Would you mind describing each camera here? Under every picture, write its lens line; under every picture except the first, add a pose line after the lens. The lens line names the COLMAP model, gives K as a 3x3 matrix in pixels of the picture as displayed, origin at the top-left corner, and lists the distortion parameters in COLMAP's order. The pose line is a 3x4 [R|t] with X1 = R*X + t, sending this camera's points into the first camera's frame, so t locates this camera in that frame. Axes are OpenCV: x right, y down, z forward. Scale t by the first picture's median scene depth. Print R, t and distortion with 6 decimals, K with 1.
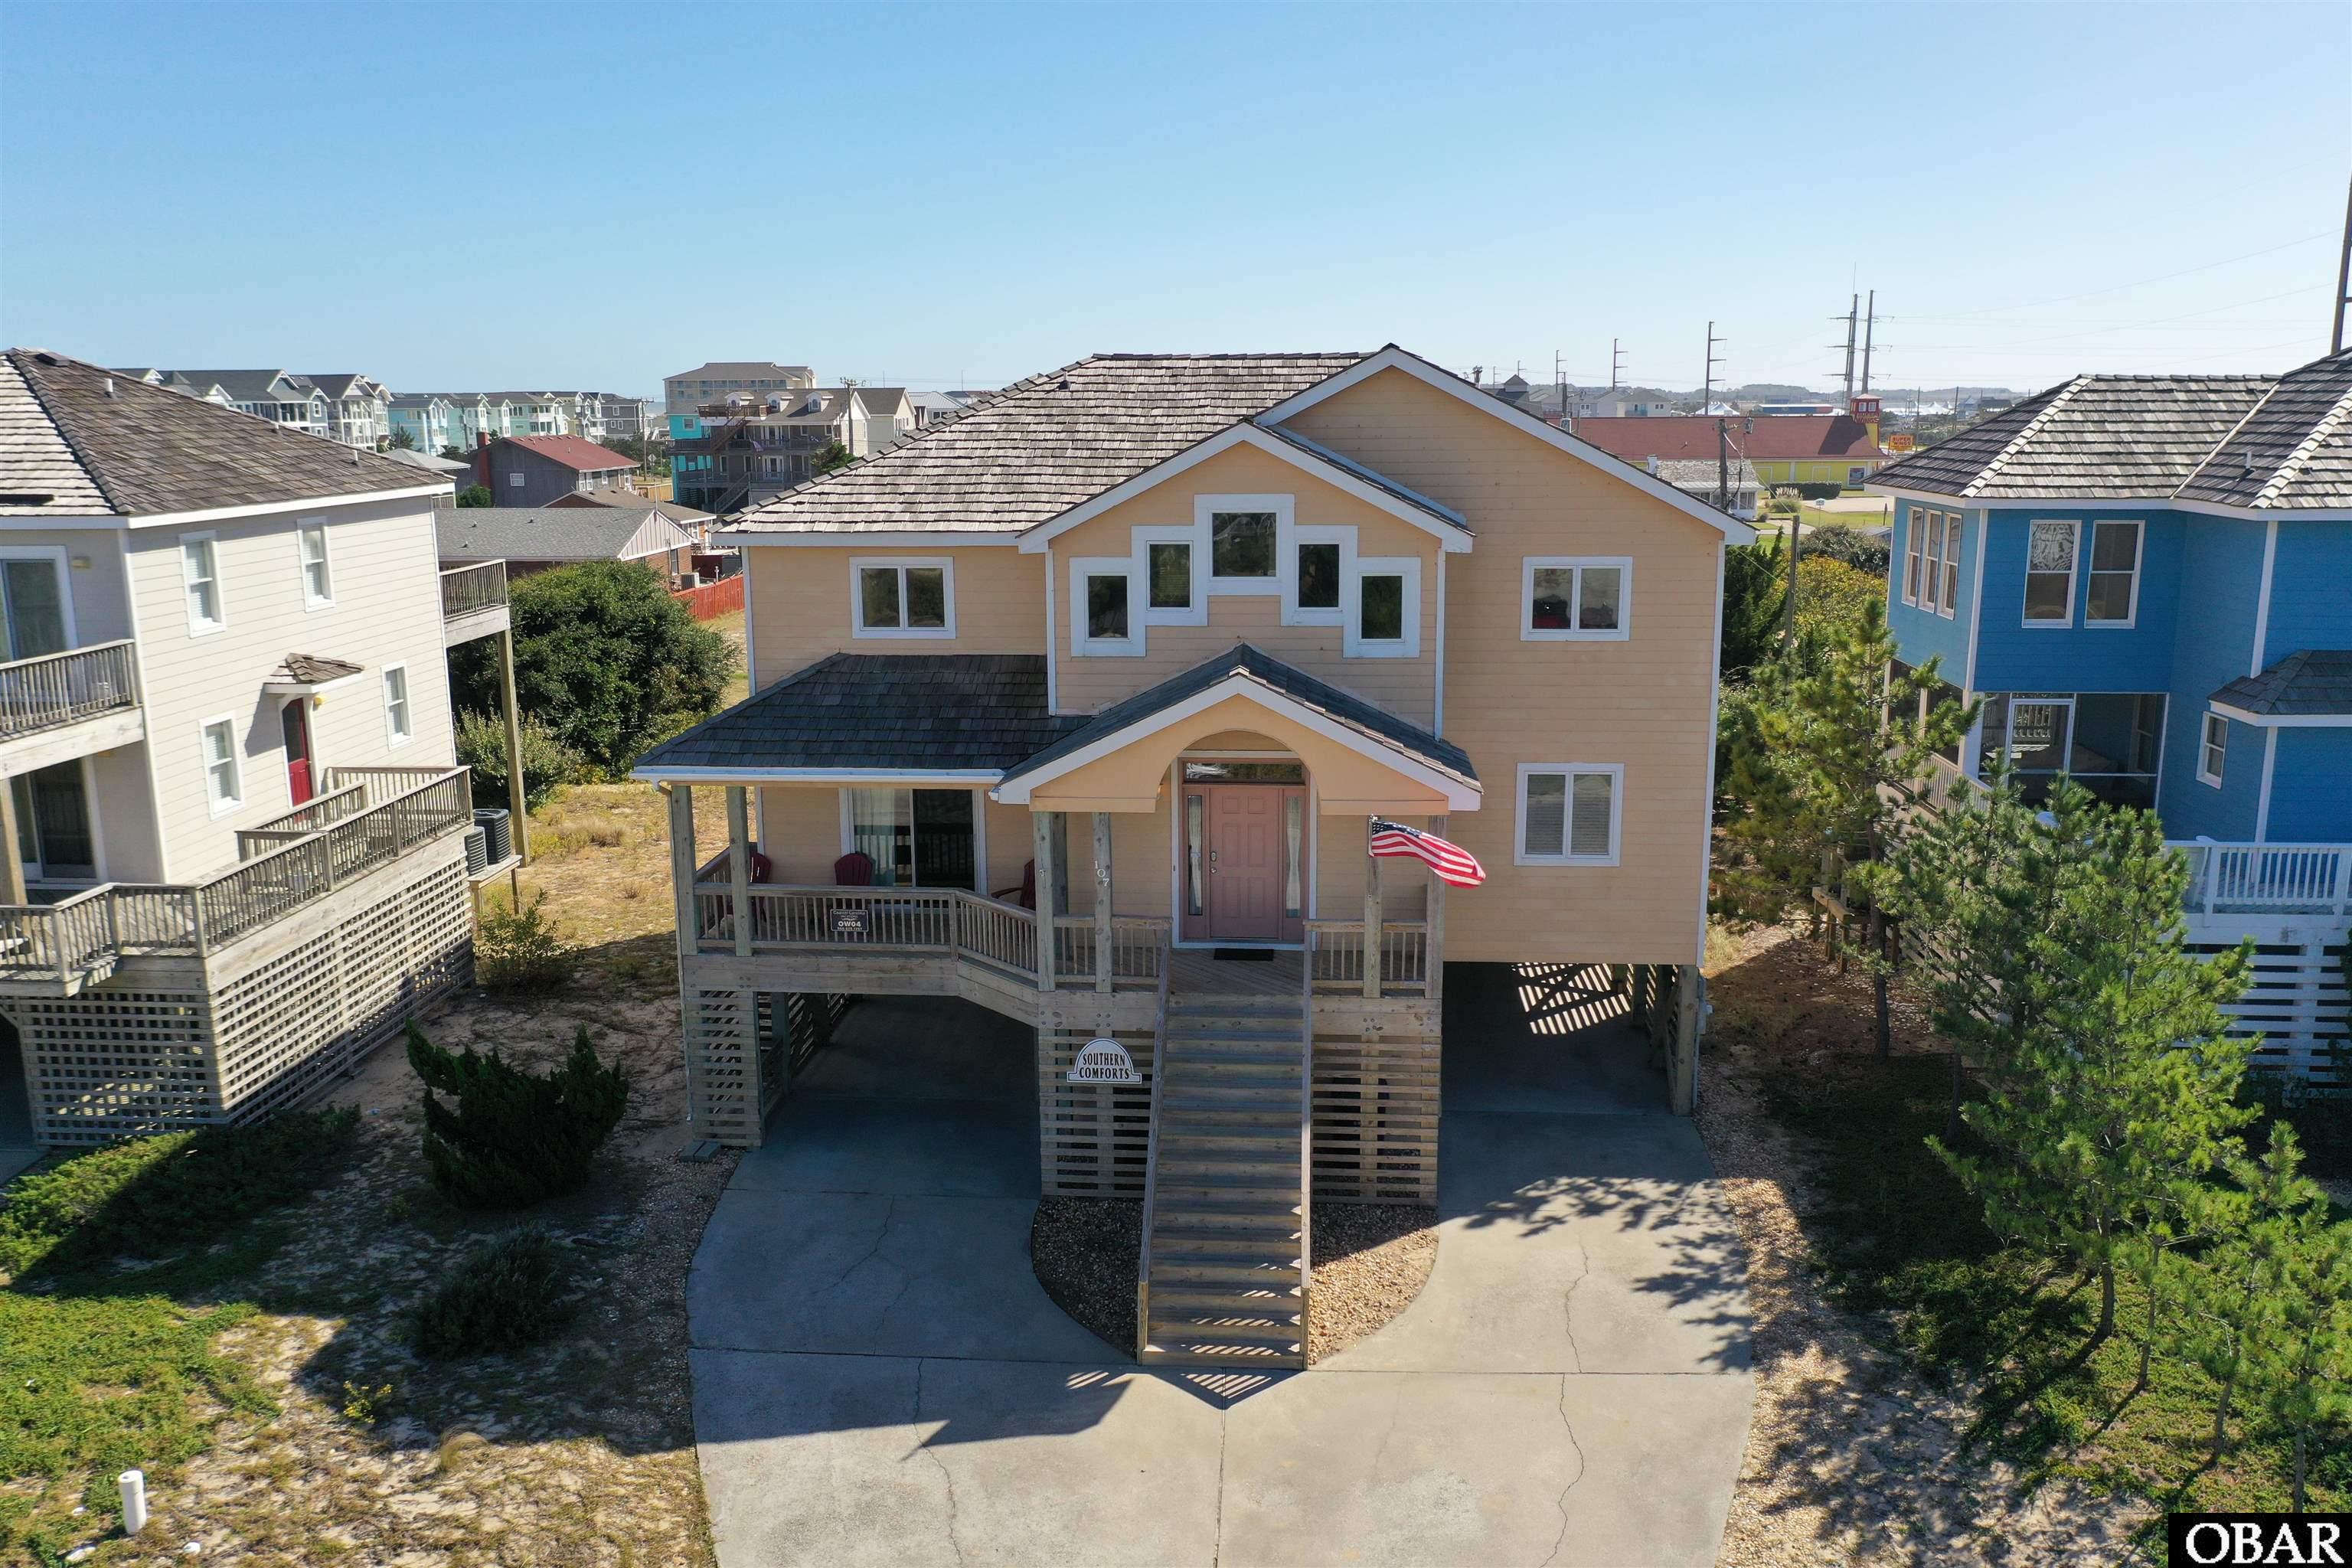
lens RADIAL K [[1873.2, 0, 1182.3], [0, 1873.2, 792.5], [0, 0, 1]] dist [-0.002205, 0.000277]
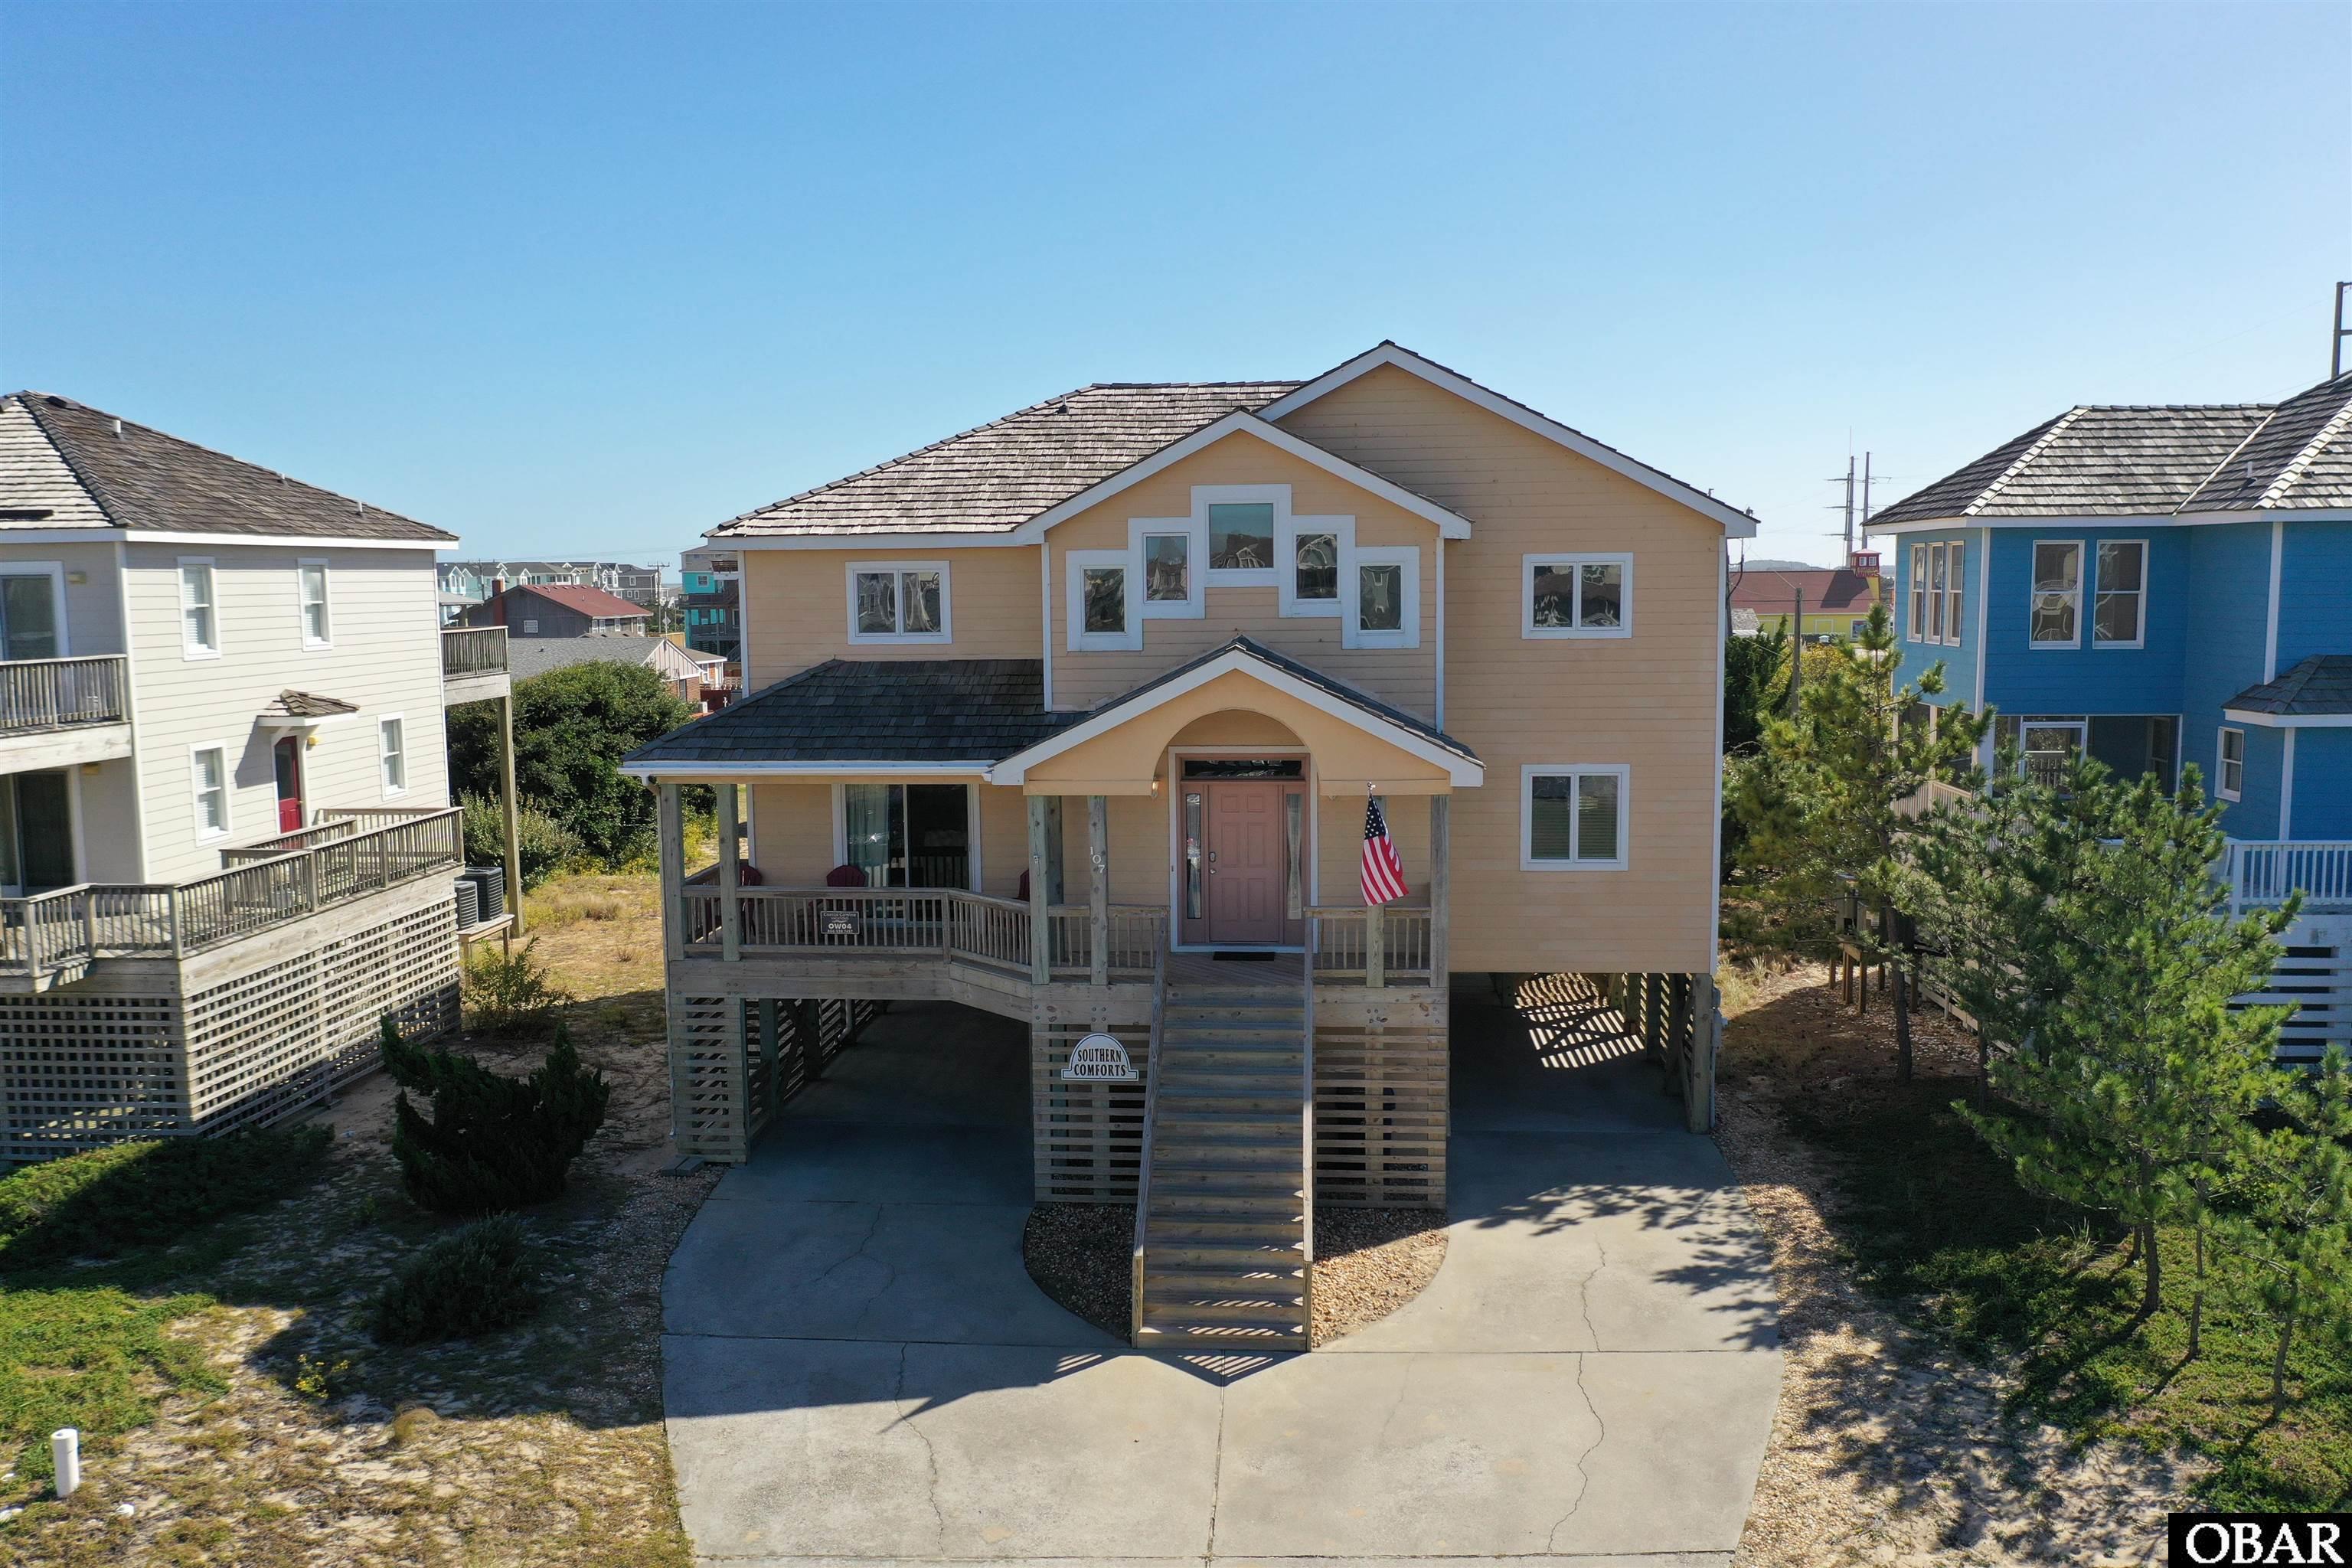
lens RADIAL K [[1873.2, 0, 1181.1], [0, 1873.2, 791.6], [0, 0, 1]] dist [-0.002205, 0.000277]
pose [[0.999976, -0.003825, -0.005782, 0.006301], [0.003258, 0.995471, -0.095006, 0.097276], [0.006119, 0.094985, 0.995460, 0.023028]]
